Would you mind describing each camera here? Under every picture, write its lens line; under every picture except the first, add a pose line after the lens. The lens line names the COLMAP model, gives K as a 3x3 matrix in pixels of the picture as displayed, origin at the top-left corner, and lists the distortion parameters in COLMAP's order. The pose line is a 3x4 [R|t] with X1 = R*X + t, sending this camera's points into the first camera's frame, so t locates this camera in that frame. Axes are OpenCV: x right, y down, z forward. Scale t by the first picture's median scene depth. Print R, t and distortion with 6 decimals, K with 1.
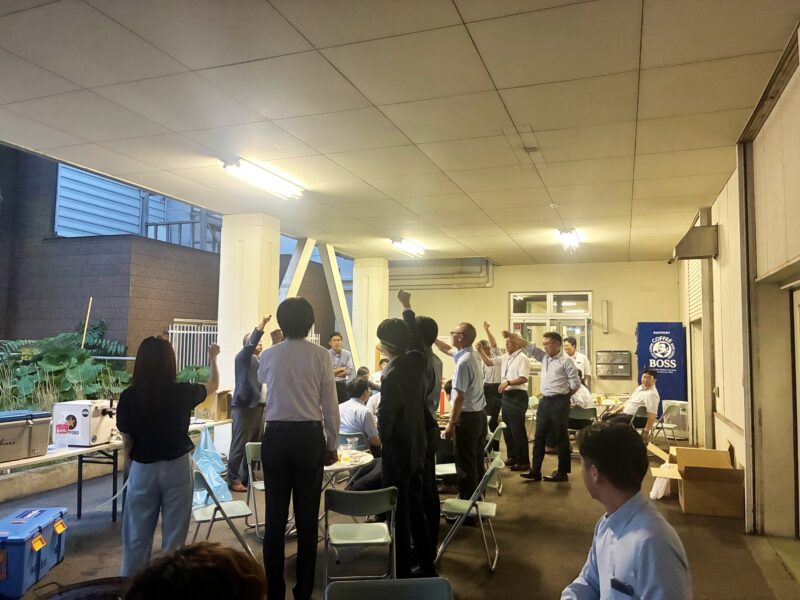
lens RADIAL K [[626.0, 0, 397.4], [0, 626.0, 306.2], [0, 0, 1]] dist [0.047217, -0.005277]
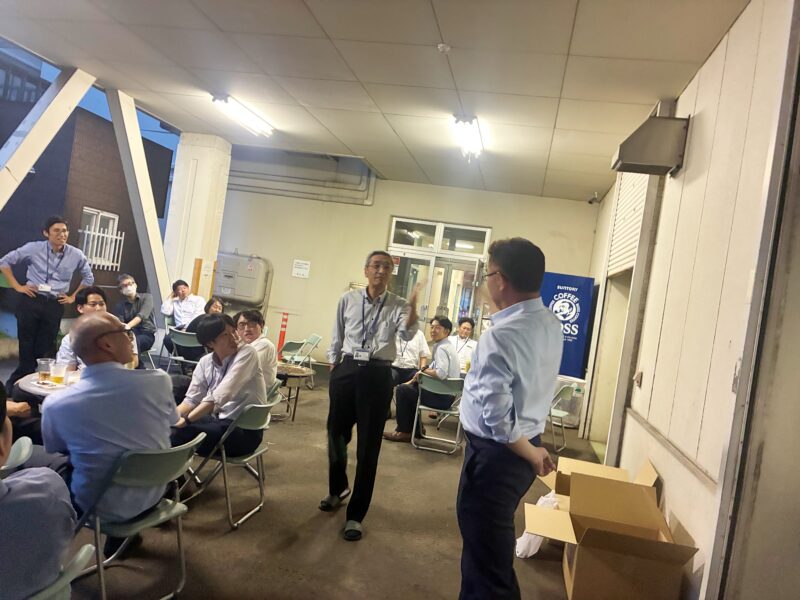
lens RADIAL K [[626.0, 0, 397.4], [0, 626.0, 306.2], [0, 0, 1]] dist [0.047217, -0.005277]
pose [[0.980315, 0.127213, 0.150998, 0.111085], [-0.141156, 0.986289, 0.085489, 0.029387], [-0.138052, -0.105120, 0.984831, 0.294195]]
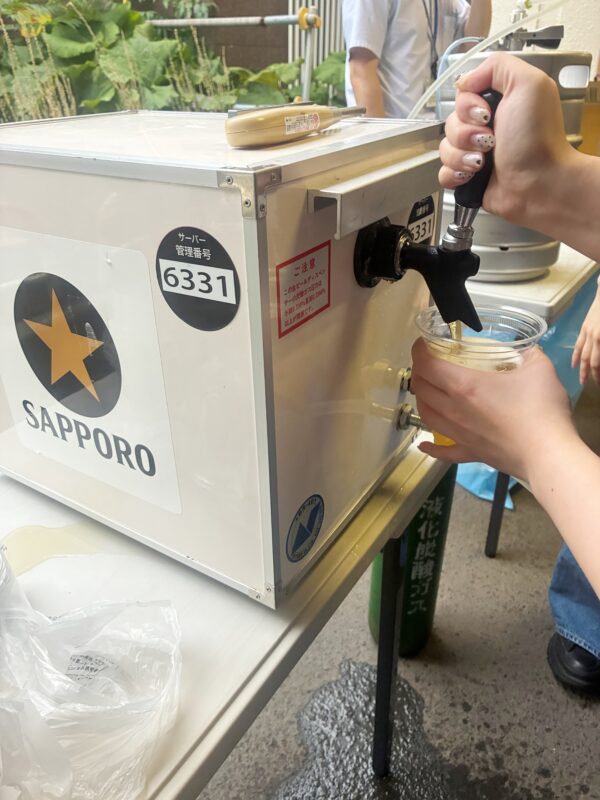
lens RADIAL K [[626.0, 0, 300.0], [0, 626.0, 400.0], [0, 0, 1]] dist [0.047217, -0.005277]
pose [[0.972167, 0.089638, -0.216464, -0.249293], [0.037108, 0.853343, 0.520027, 0.076842], [0.231332, -0.513586, 0.826266, 0.502685]]
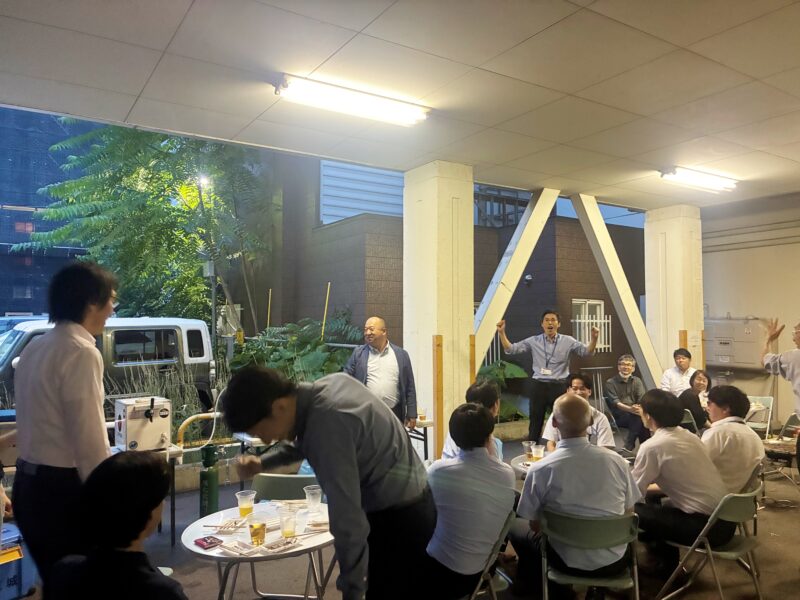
lens RADIAL K [[626.0, 0, 397.4], [0, 626.0, 306.2], [0, 0, 1]] dist [0.047217, -0.005277]
pose [[0.805273, -0.035477, -0.591842, 0.161734], [0.050366, 0.998693, 0.008664, 0.018380], [0.590761, -0.036785, 0.806008, 0.283201]]
